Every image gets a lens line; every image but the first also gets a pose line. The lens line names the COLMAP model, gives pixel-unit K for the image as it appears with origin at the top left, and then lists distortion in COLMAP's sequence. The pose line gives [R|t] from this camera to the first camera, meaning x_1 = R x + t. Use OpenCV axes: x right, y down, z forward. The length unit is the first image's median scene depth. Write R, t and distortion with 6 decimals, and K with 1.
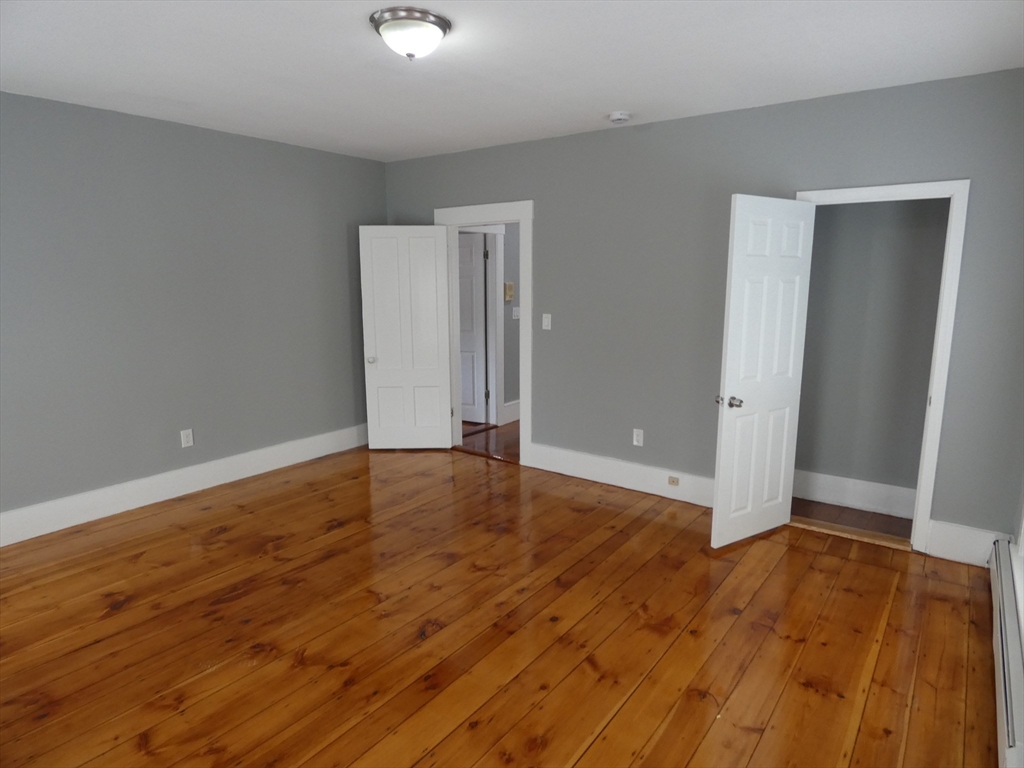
lens RADIAL K [[608.6, 0, 521.1], [0, 608.6, 384.5], [0, 0, 1]] dist [-0.031406, -0.002998]
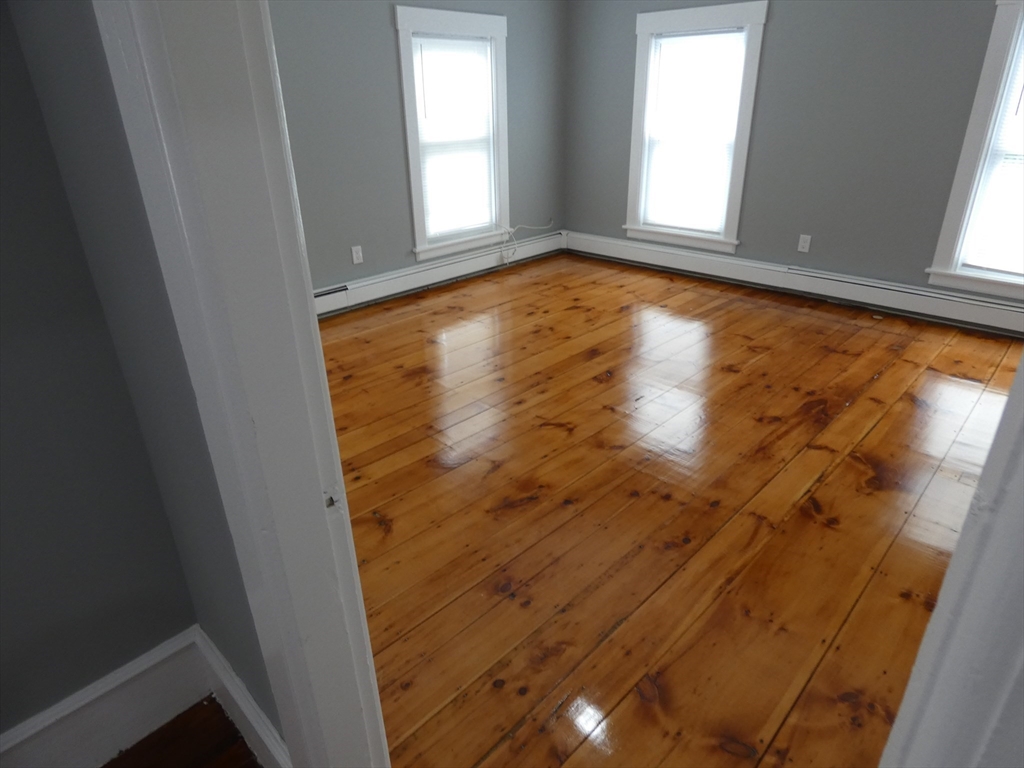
lens RADIAL K [[608.6, 0, 521.1], [0, 608.6, 384.5], [0, 0, 1]] dist [-0.031406, -0.002998]
pose [[-0.990345, -0.027964, 0.135775, -0.138090], [0.055359, 0.818173, 0.572301, -0.269263], [-0.127091, 0.574292, -0.808725, 1.845100]]
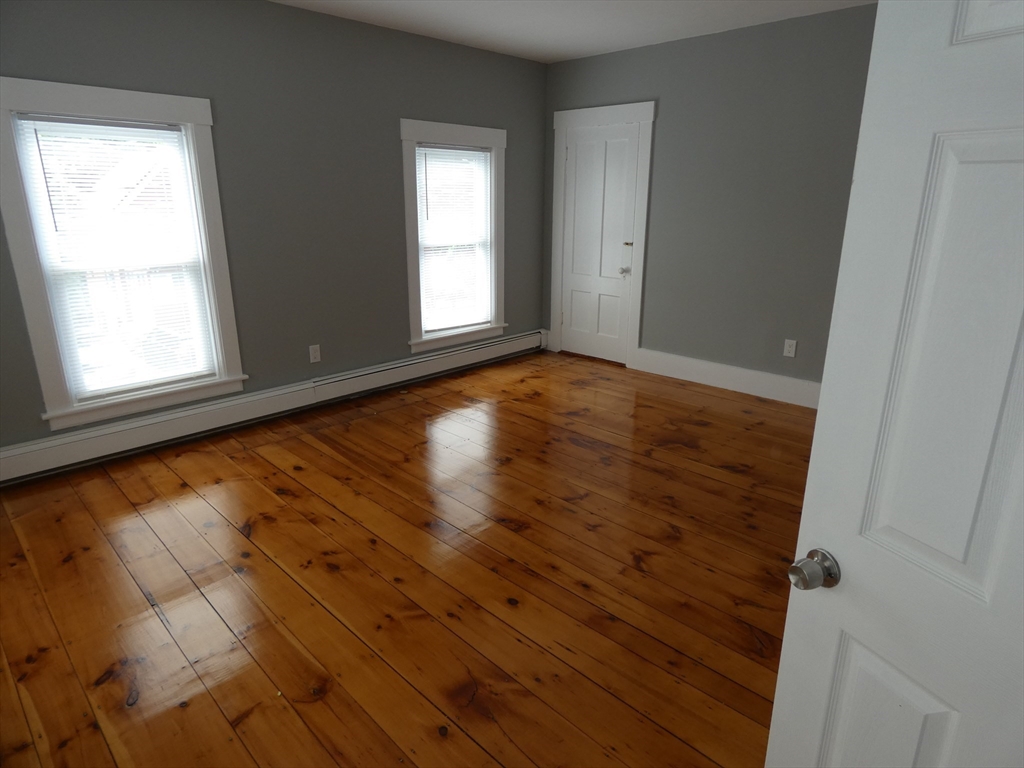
lens RADIAL K [[612.7, 0, 512.0], [0, 612.7, 384.0], [0, 0, 1]] dist [-0.005284, -0.000776]
pose [[-0.146855, 0.299881, -0.942605, 0.705590], [-0.175546, 0.929909, 0.323192, -0.148145], [0.973456, 0.212933, -0.083919, 0.943638]]
